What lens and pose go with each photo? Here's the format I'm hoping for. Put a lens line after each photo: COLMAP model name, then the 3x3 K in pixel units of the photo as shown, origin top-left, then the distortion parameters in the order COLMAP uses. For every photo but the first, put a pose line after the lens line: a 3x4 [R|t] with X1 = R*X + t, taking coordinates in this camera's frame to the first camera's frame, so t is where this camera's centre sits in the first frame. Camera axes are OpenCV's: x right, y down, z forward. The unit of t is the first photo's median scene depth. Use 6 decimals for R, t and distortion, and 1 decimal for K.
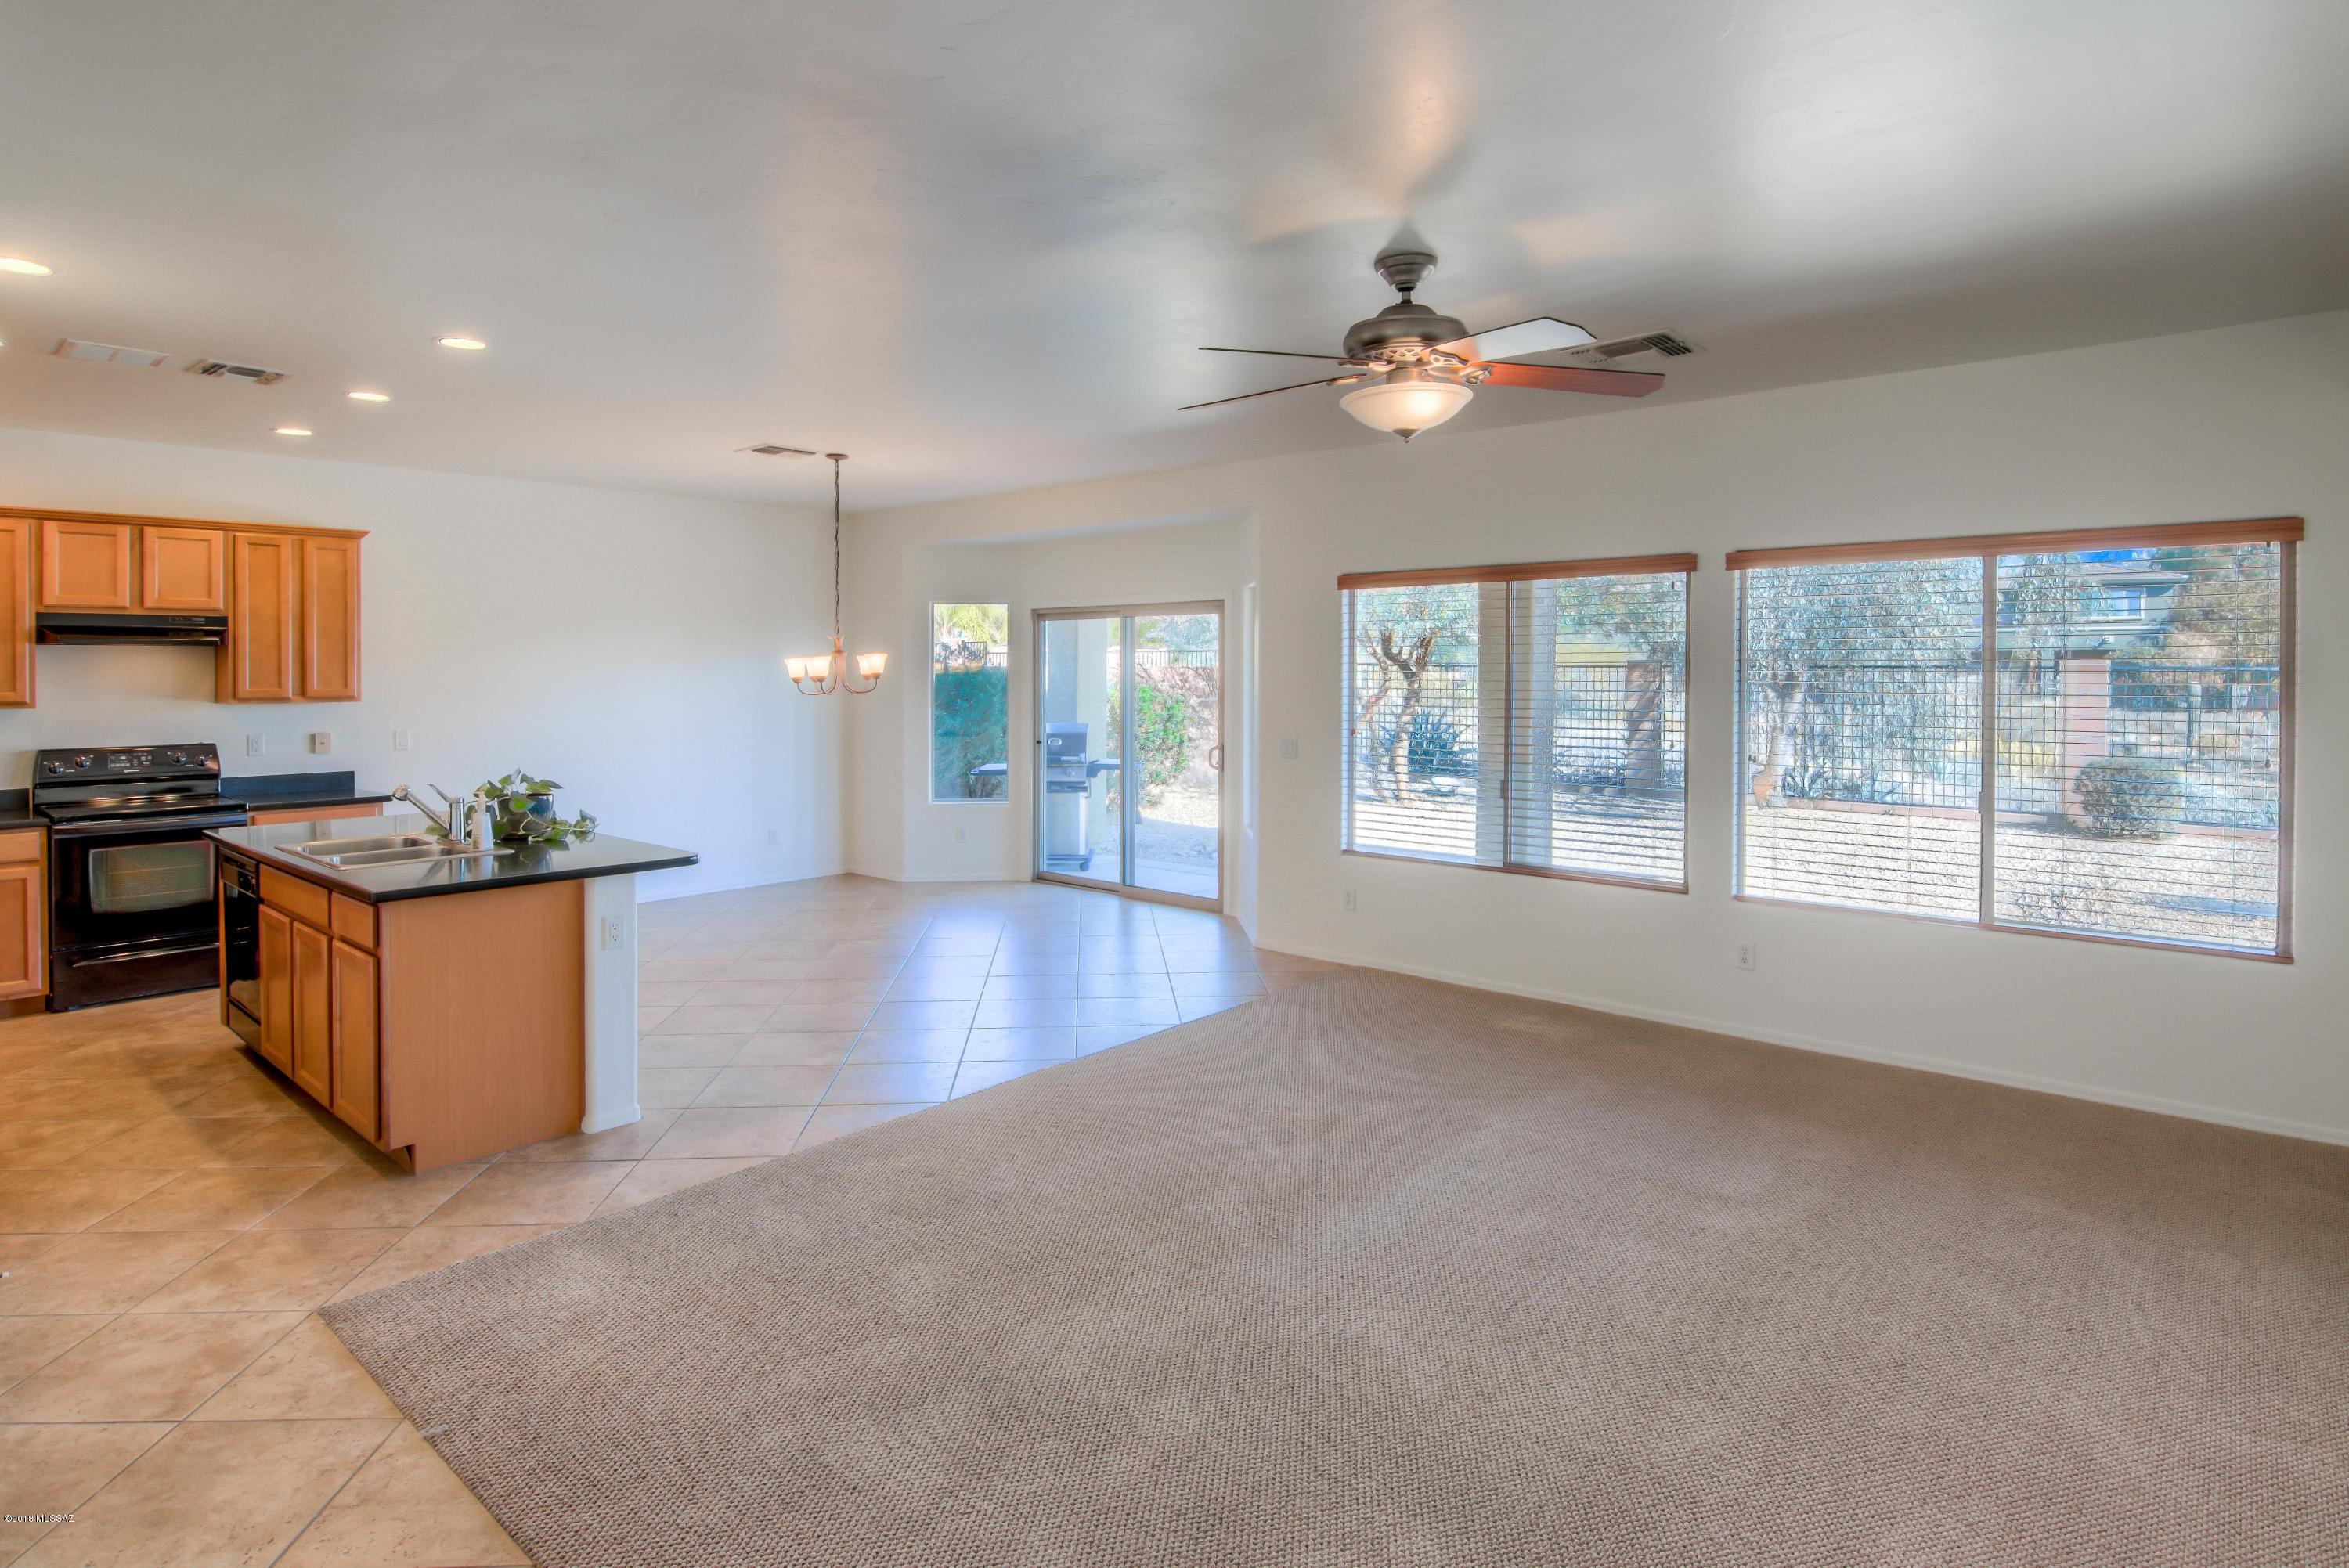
lens RADIAL K [[1247.5, 0, 1181.5], [0, 1247.5, 684.5], [0, 0, 1]] dist [-0.014437, -0.004438]
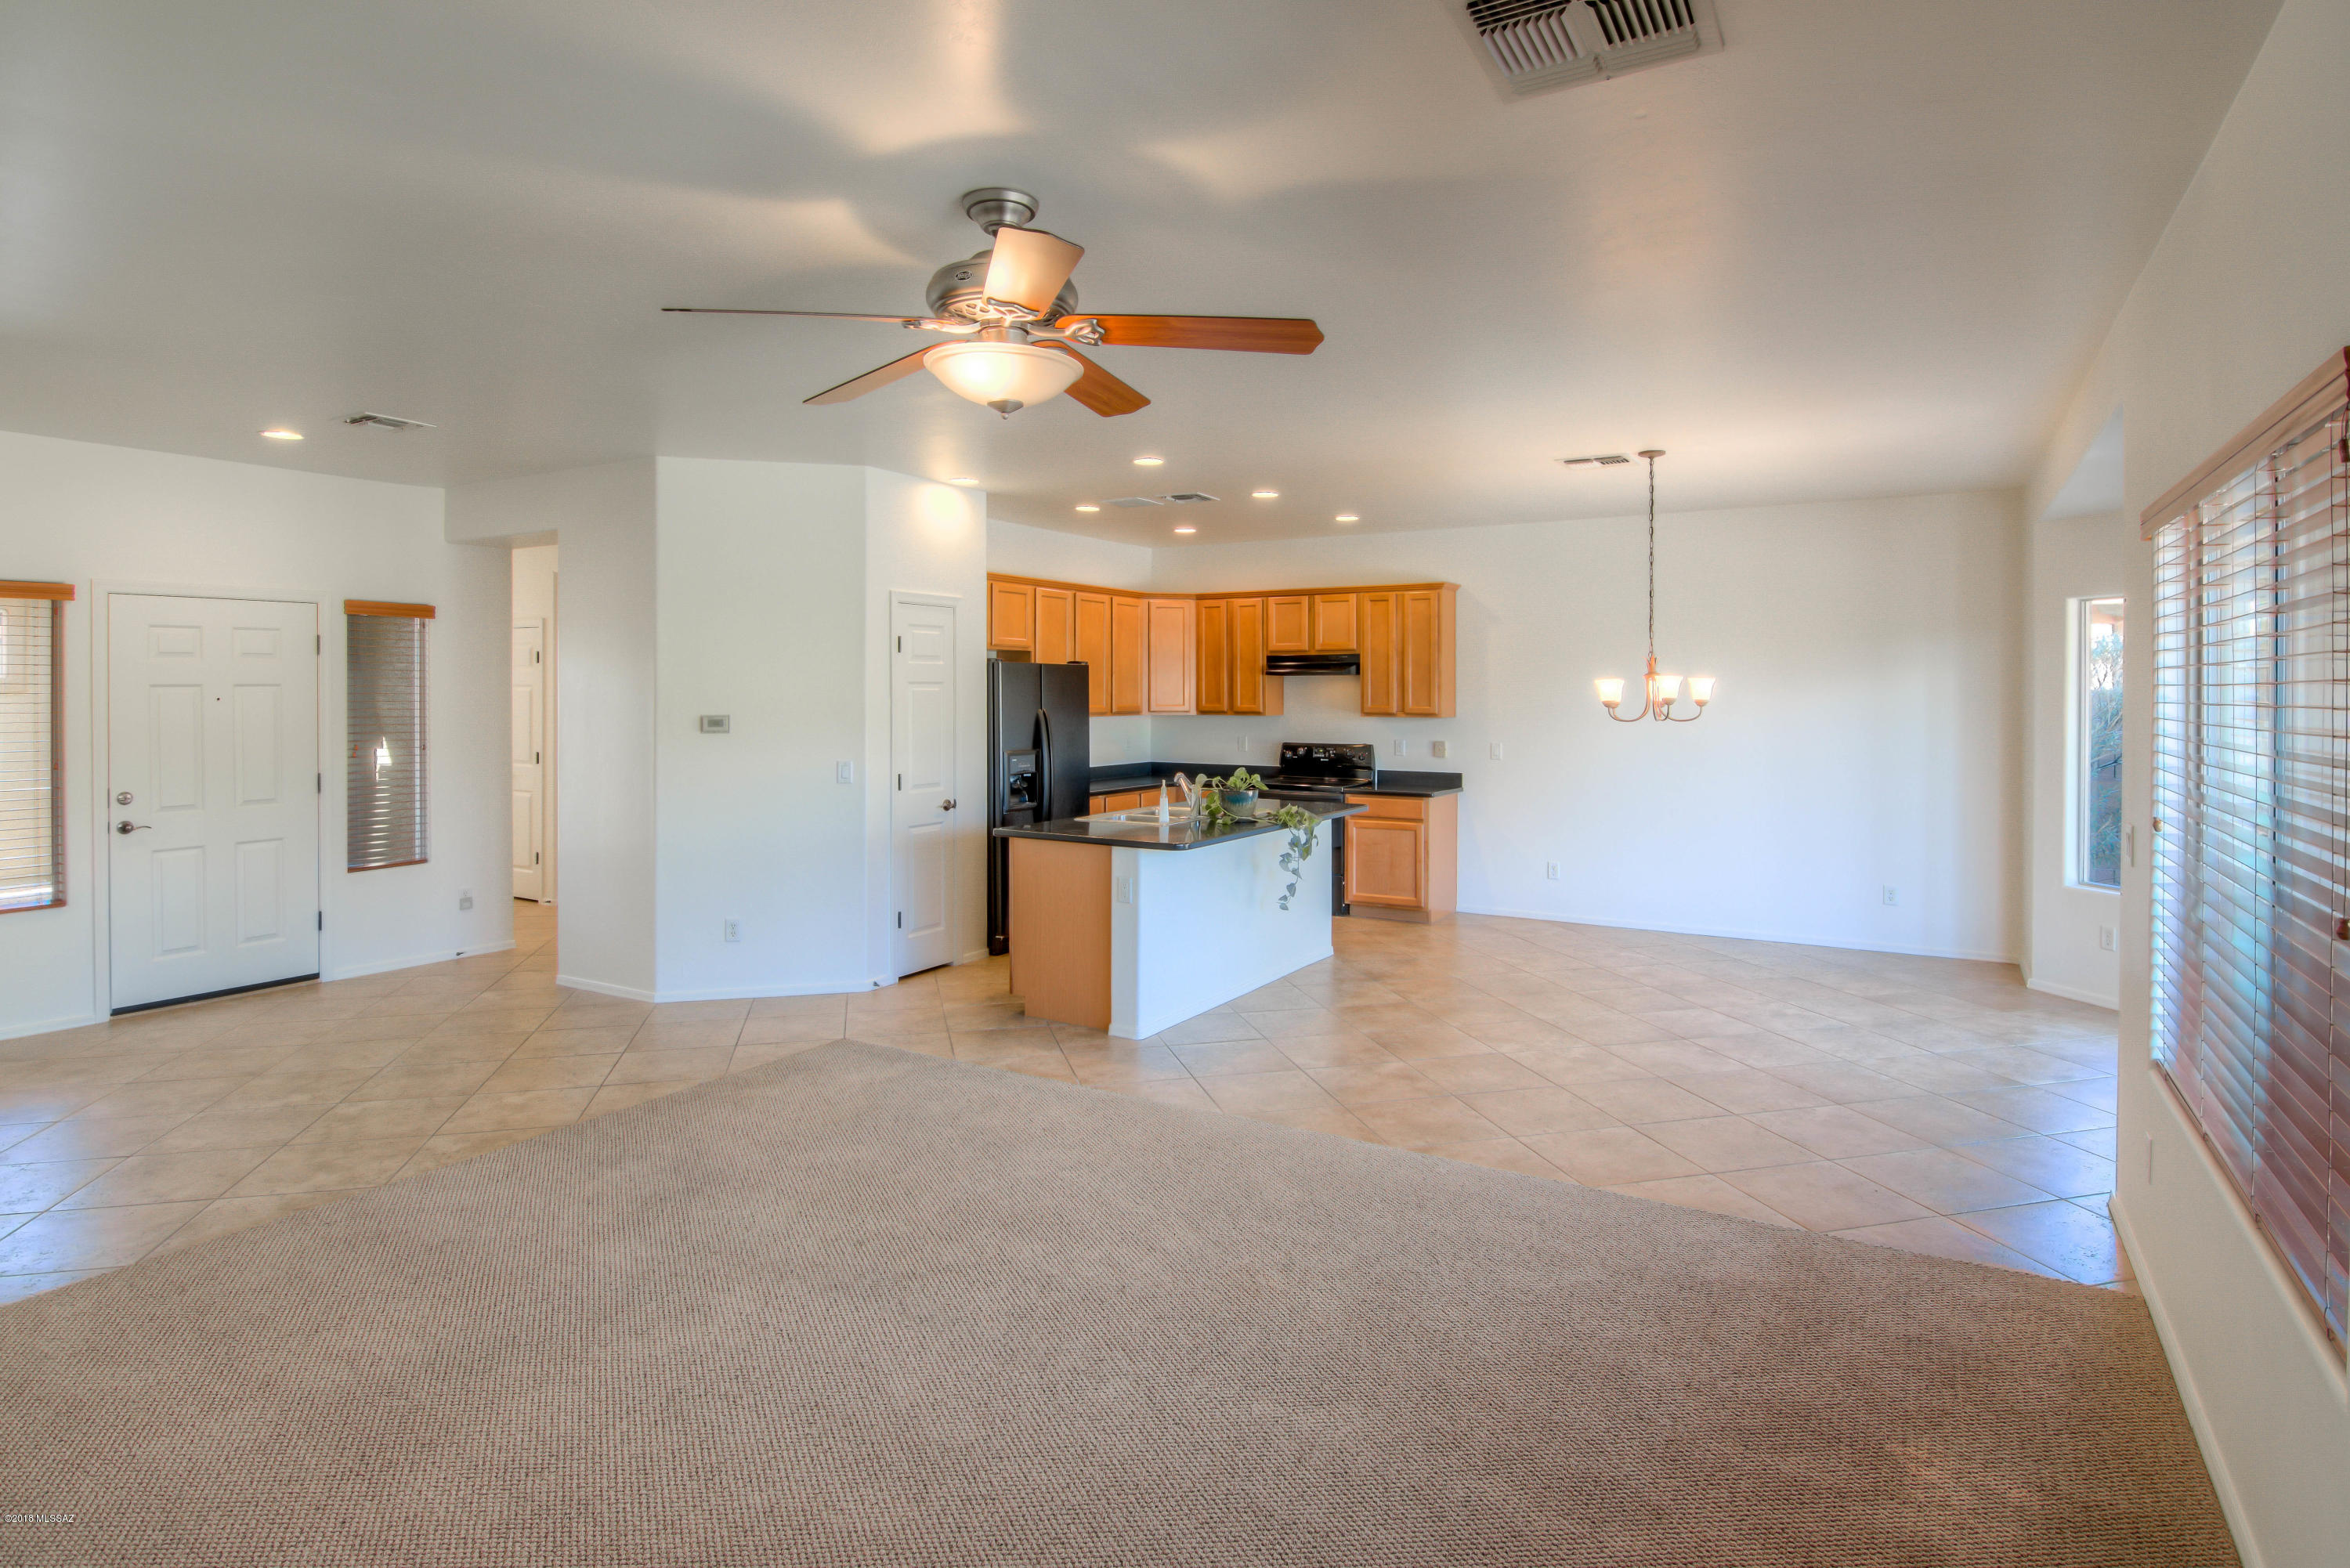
lens RADIAL K [[1248.0, 0, 1163.5], [0, 1248.0, 697.6], [0, 0, 1]] dist [-0.014437, -0.004438]
pose [[0.179498, 0.007301, -0.983731, 0.586495], [-0.017613, 0.999836, 0.004207, -0.008447], [0.983601, 0.016571, 0.179597, 0.553594]]
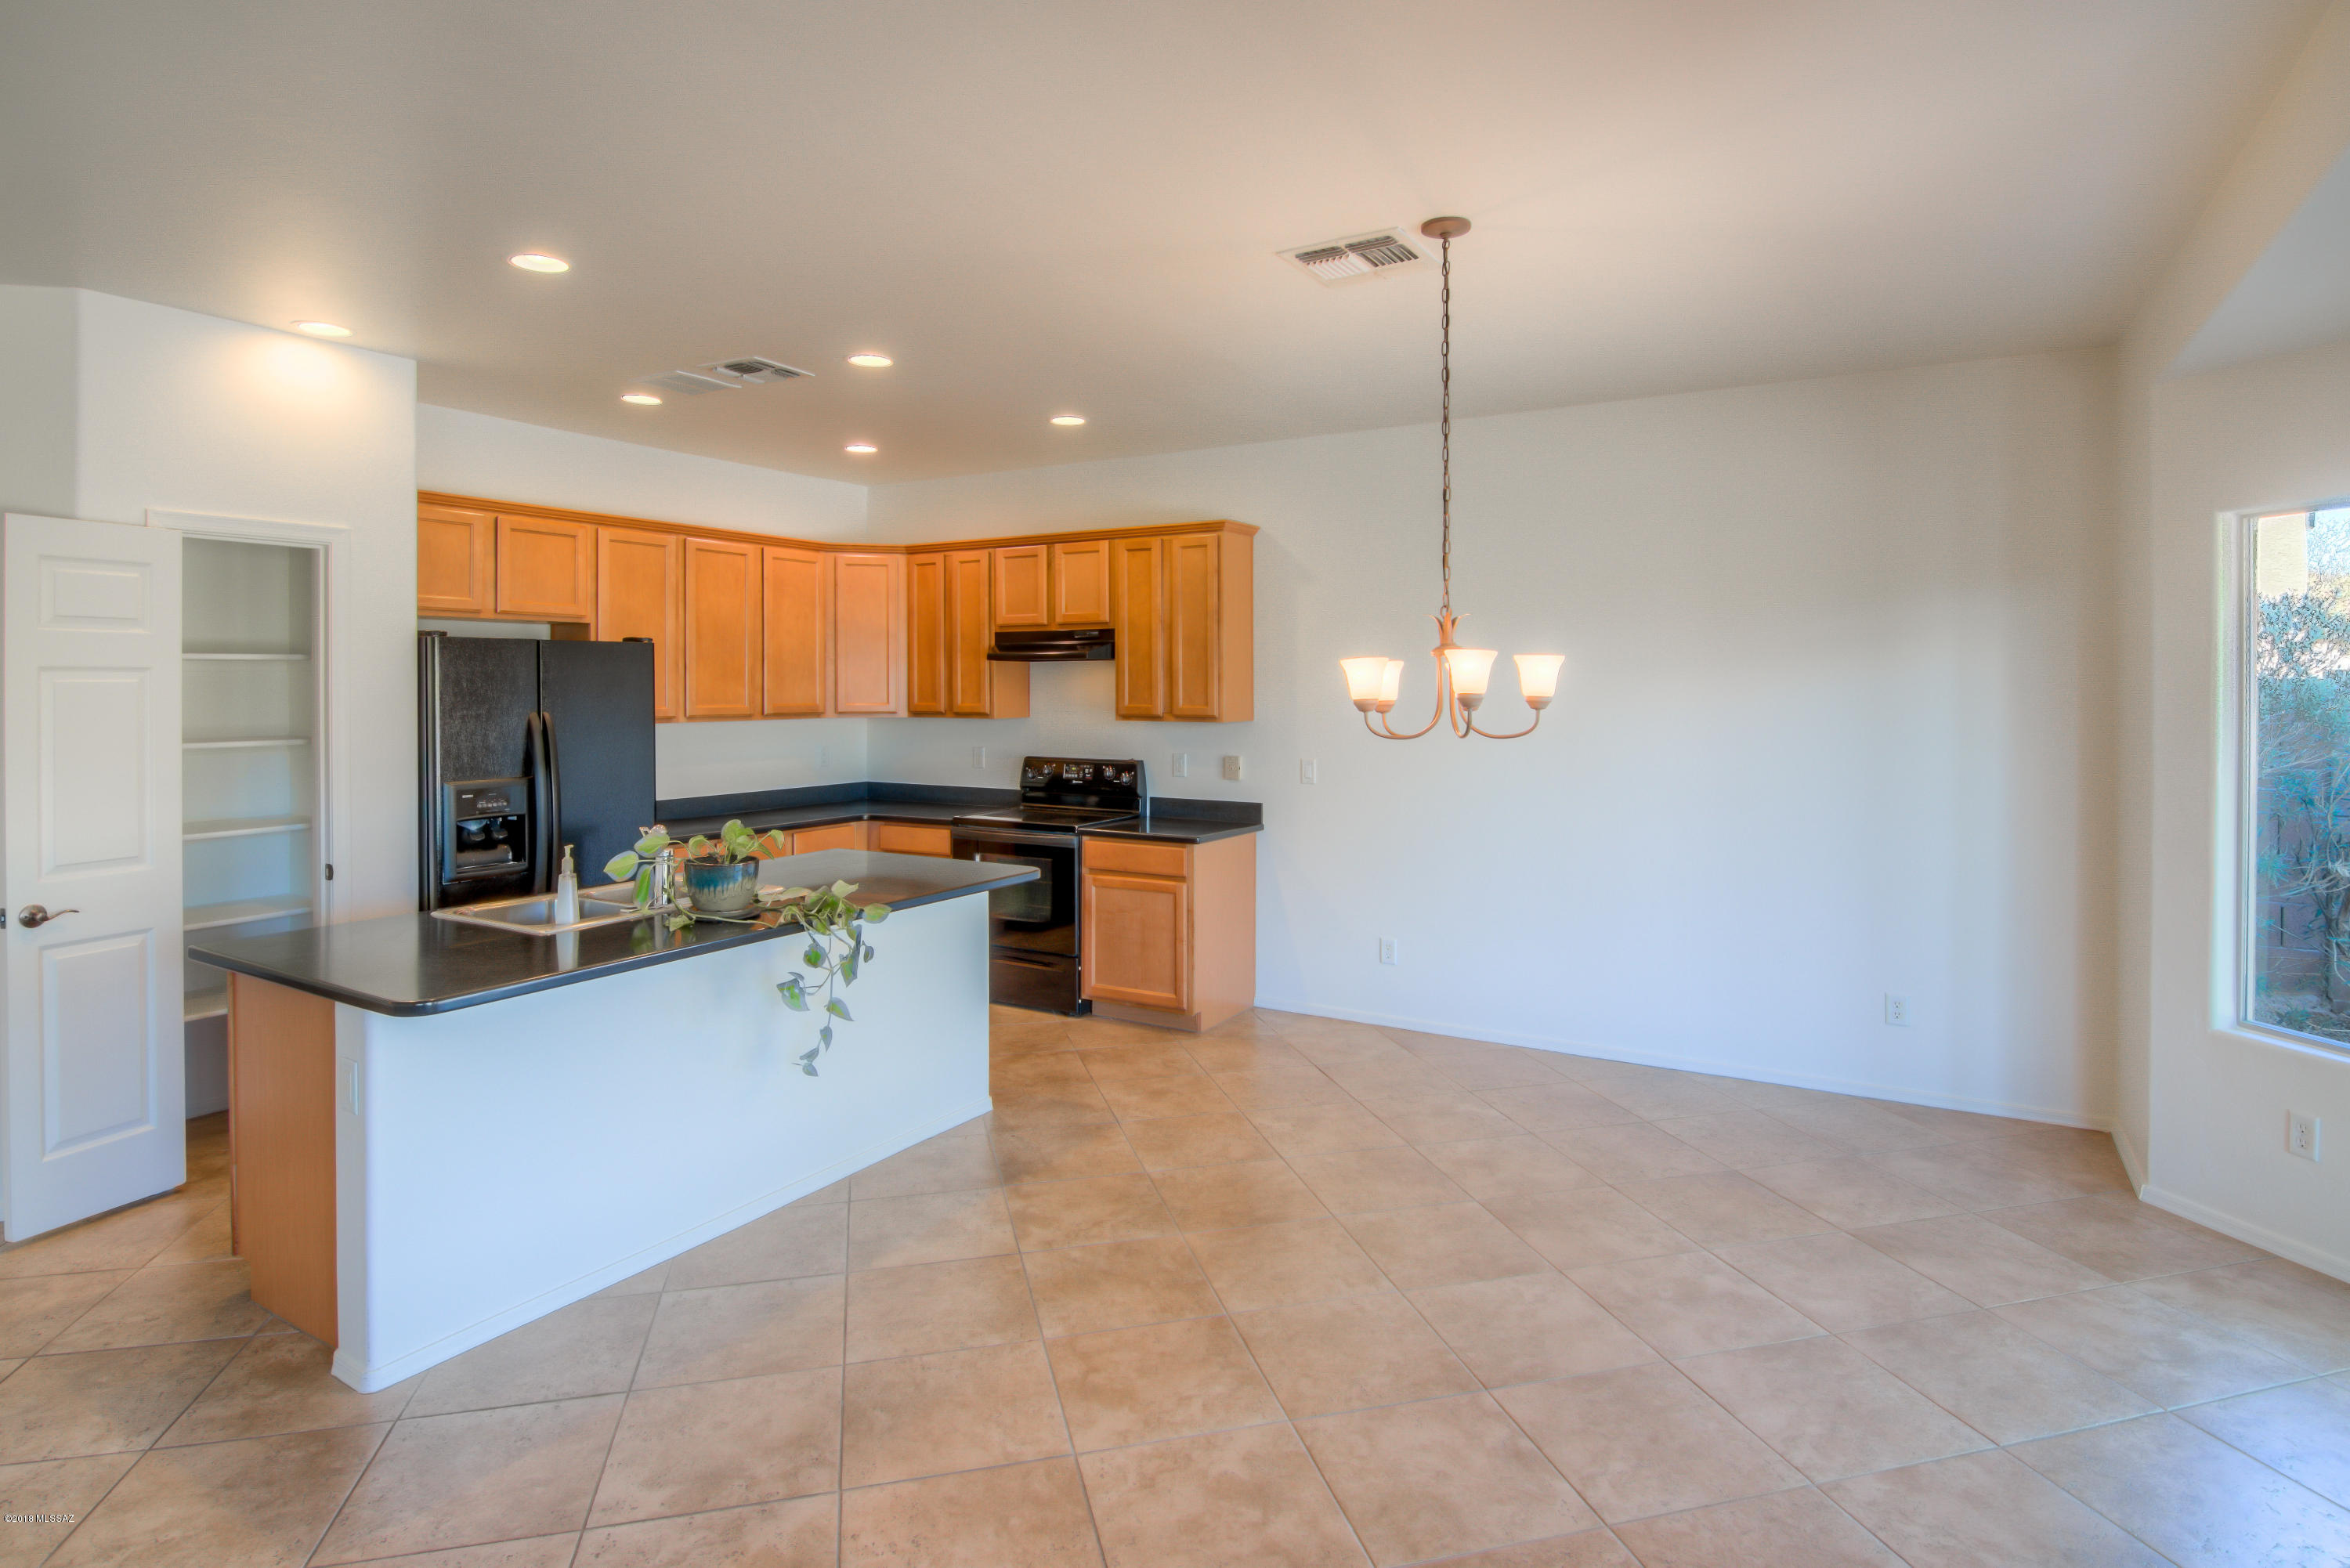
lens RADIAL K [[1248.0, 0, 1158.5], [0, 1248.0, 689.3], [0, 0, 1]] dist [-0.014437, -0.004438]
pose [[0.182811, 0.005603, -0.983132, 0.180156], [-0.014239, 0.999894, 0.003051, -0.012355], [0.983045, 0.013441, 0.182872, 0.892287]]
